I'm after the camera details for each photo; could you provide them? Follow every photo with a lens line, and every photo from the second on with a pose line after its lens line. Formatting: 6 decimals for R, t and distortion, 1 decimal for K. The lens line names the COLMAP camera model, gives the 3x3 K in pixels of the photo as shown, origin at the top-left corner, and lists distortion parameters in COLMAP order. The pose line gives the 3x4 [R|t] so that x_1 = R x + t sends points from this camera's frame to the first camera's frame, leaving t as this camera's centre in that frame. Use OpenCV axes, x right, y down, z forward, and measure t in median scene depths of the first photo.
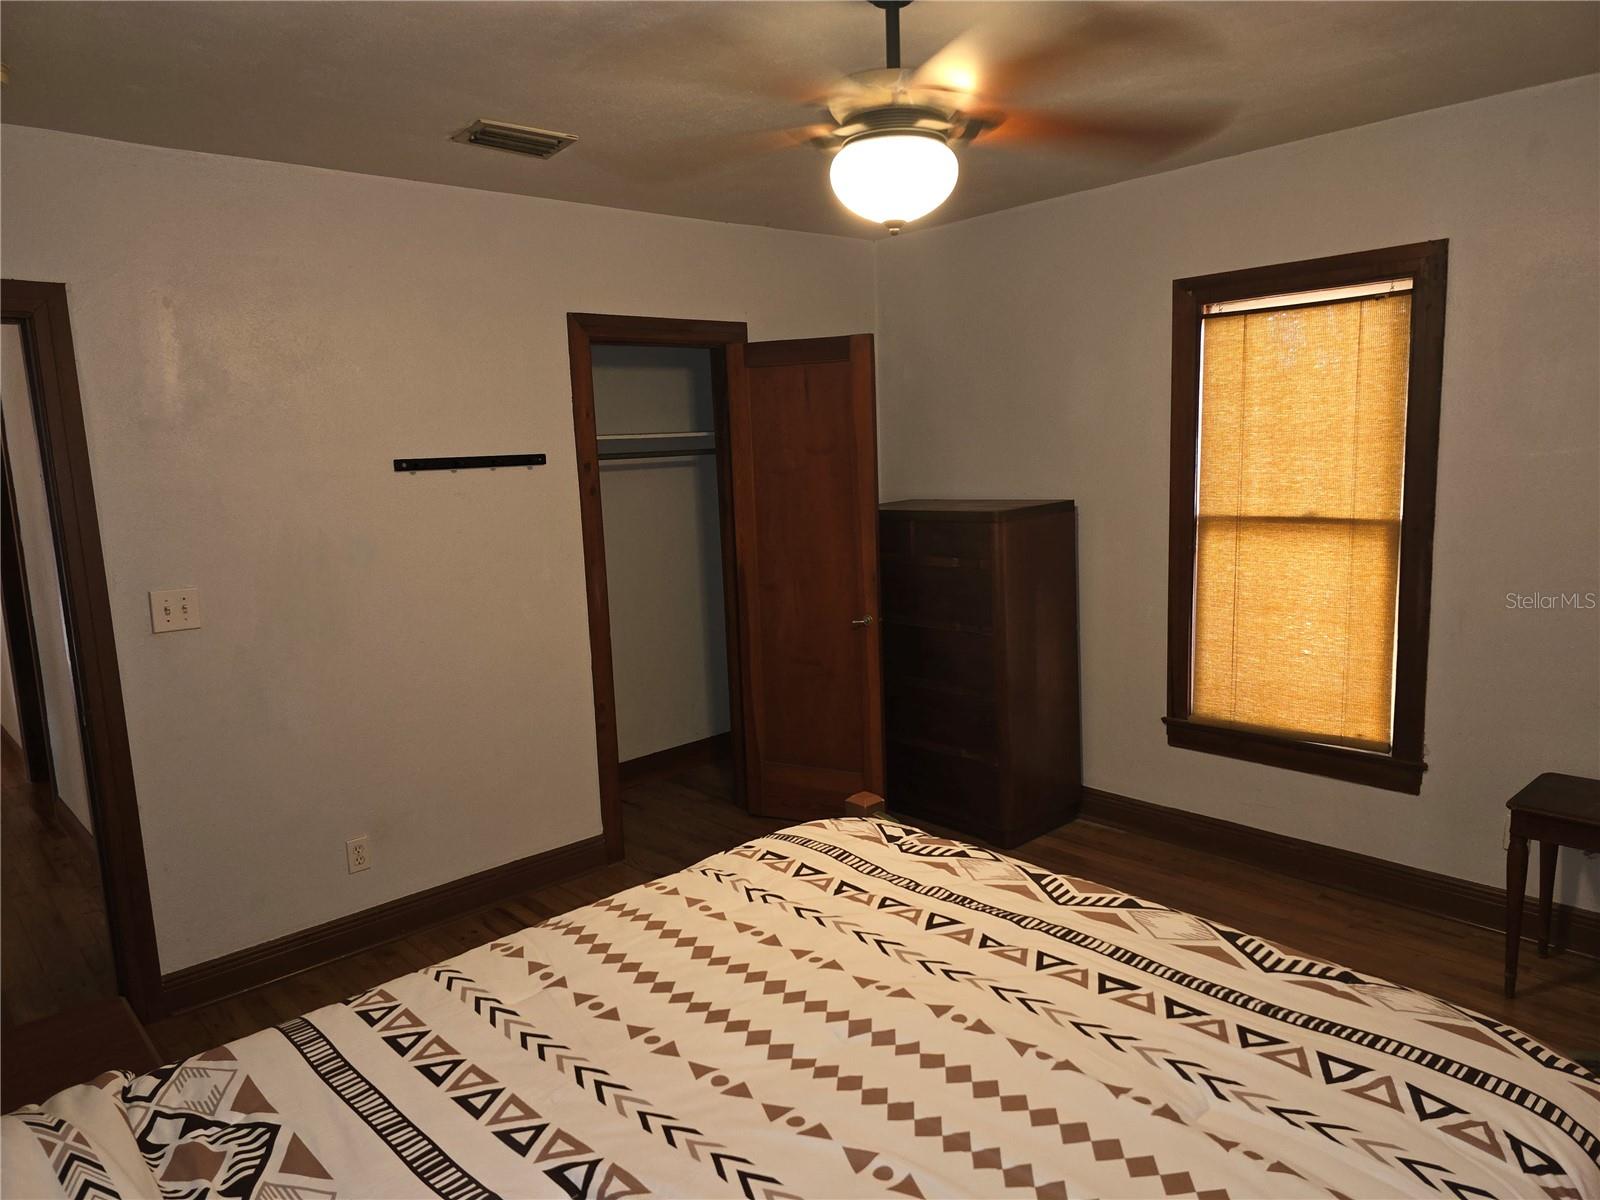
lens RADIAL K [[1070.2, 0, 812.3], [0, 1070.2, 600.3], [0, 0, 1]] dist [0.072783, -0.074941]
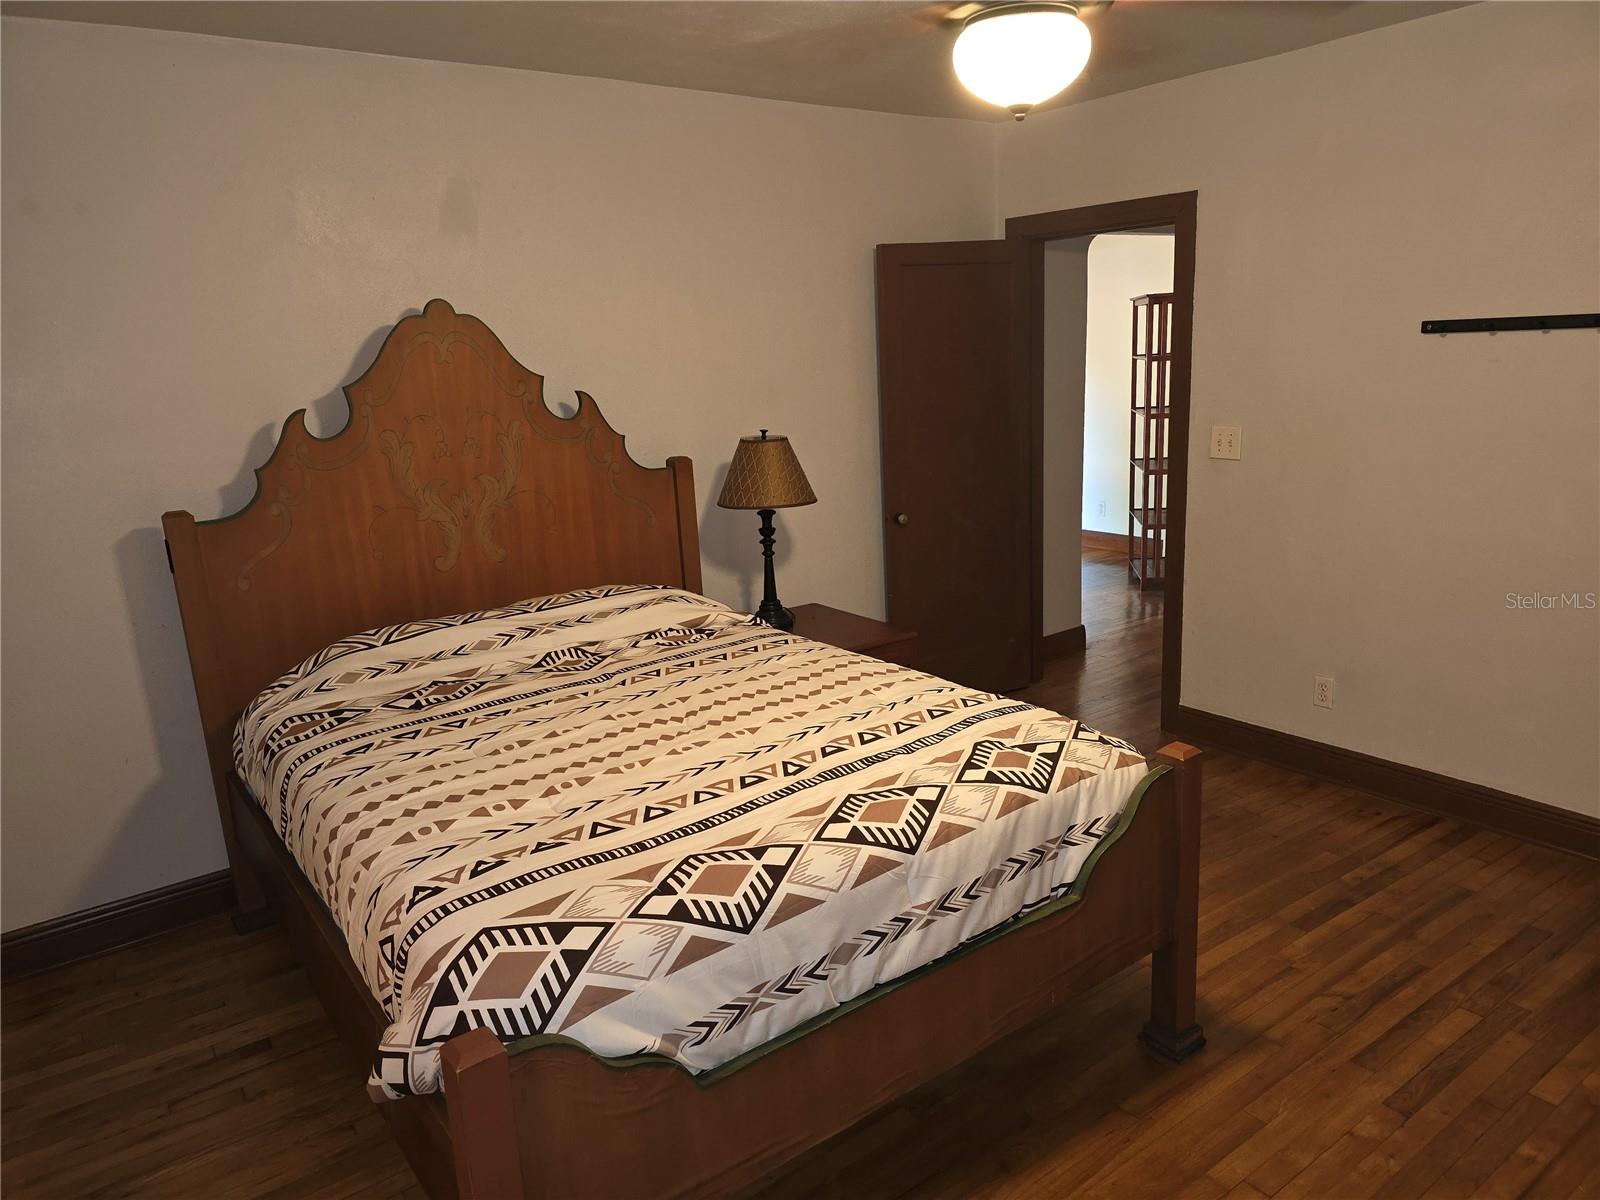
lens RADIAL K [[1070.2, 0, 812.3], [0, 1070.2, 600.3], [0, 0, 1]] dist [0.072783, -0.074941]
pose [[-0.118771, 0.269622, -0.955613, 1.143735], [-0.096128, 0.954783, 0.281335, -0.192448], [0.988257, 0.125275, -0.087483, 0.982037]]
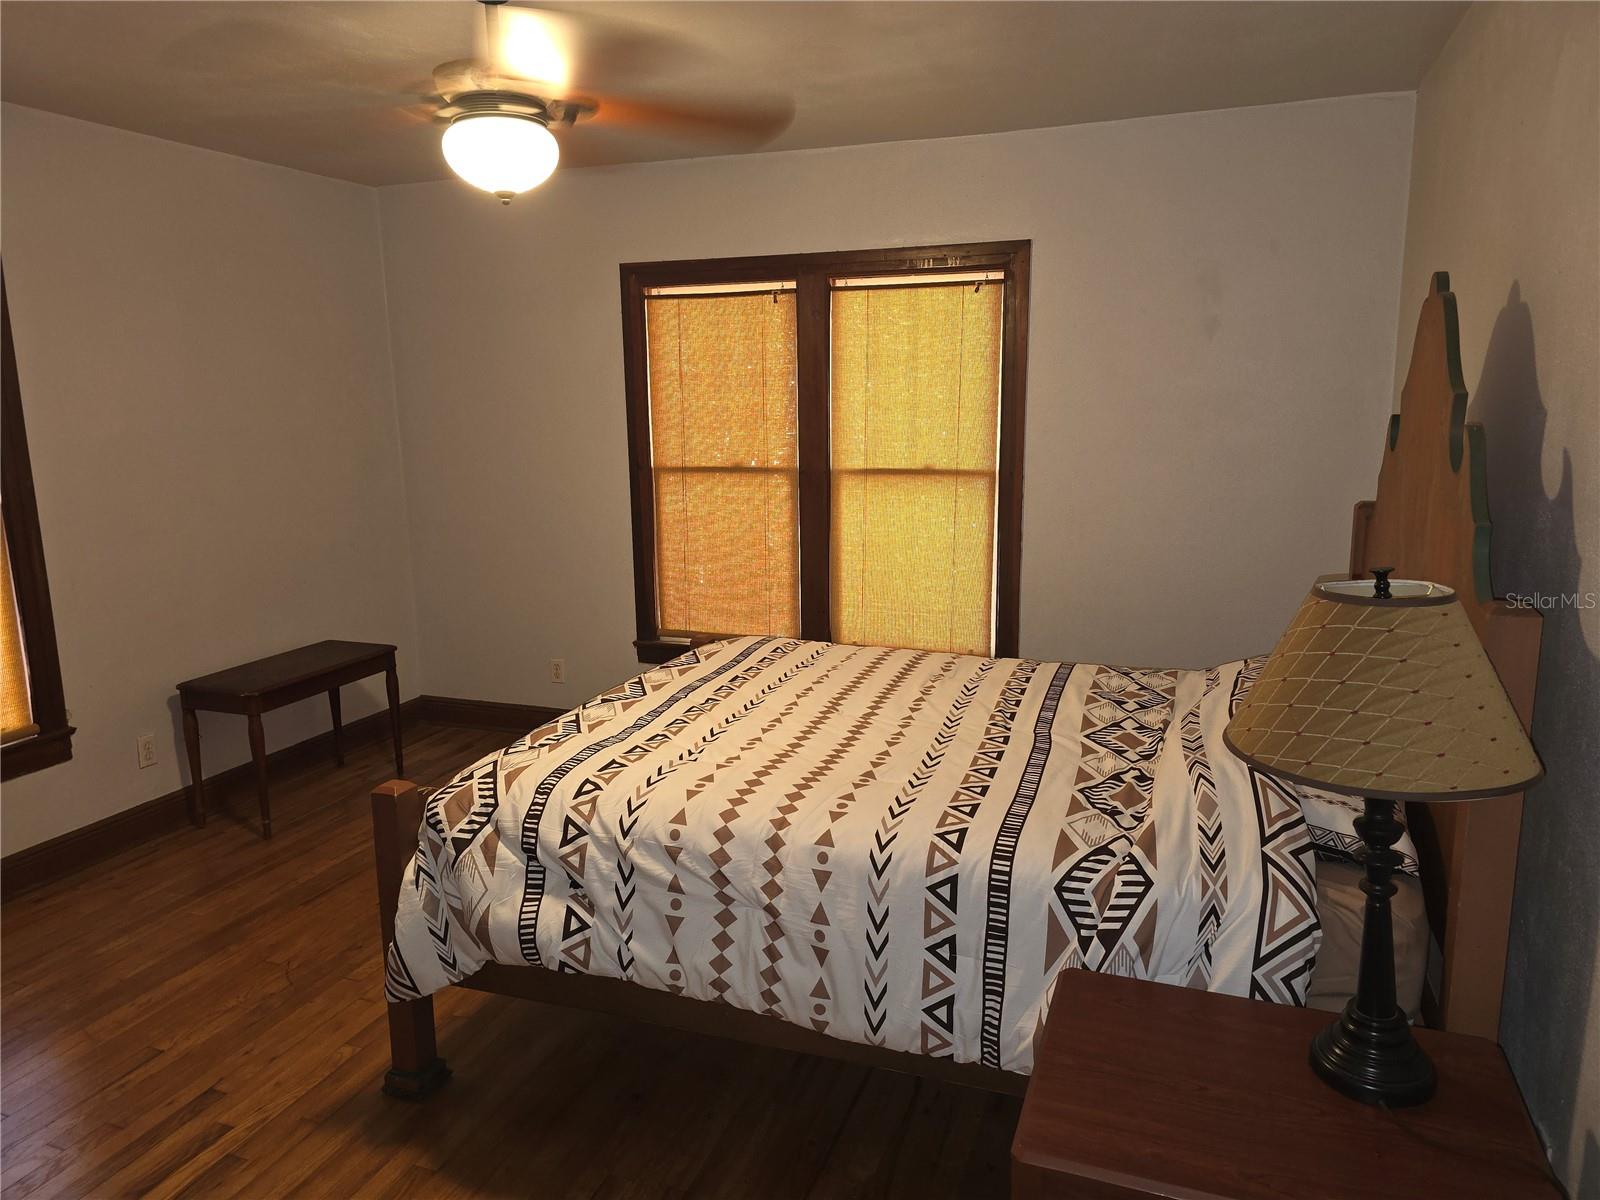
lens RADIAL K [[1080.7, 0, 800.1], [0, 1080.7, 604.8], [0, 0, 1]] dist [0.044586, -0.044044]
pose [[-0.458950, -0.127978, 0.879196, -1.154431], [0.165081, 0.960056, 0.225922, -0.147854], [-0.872991, 0.248825, -0.419491, 1.348124]]
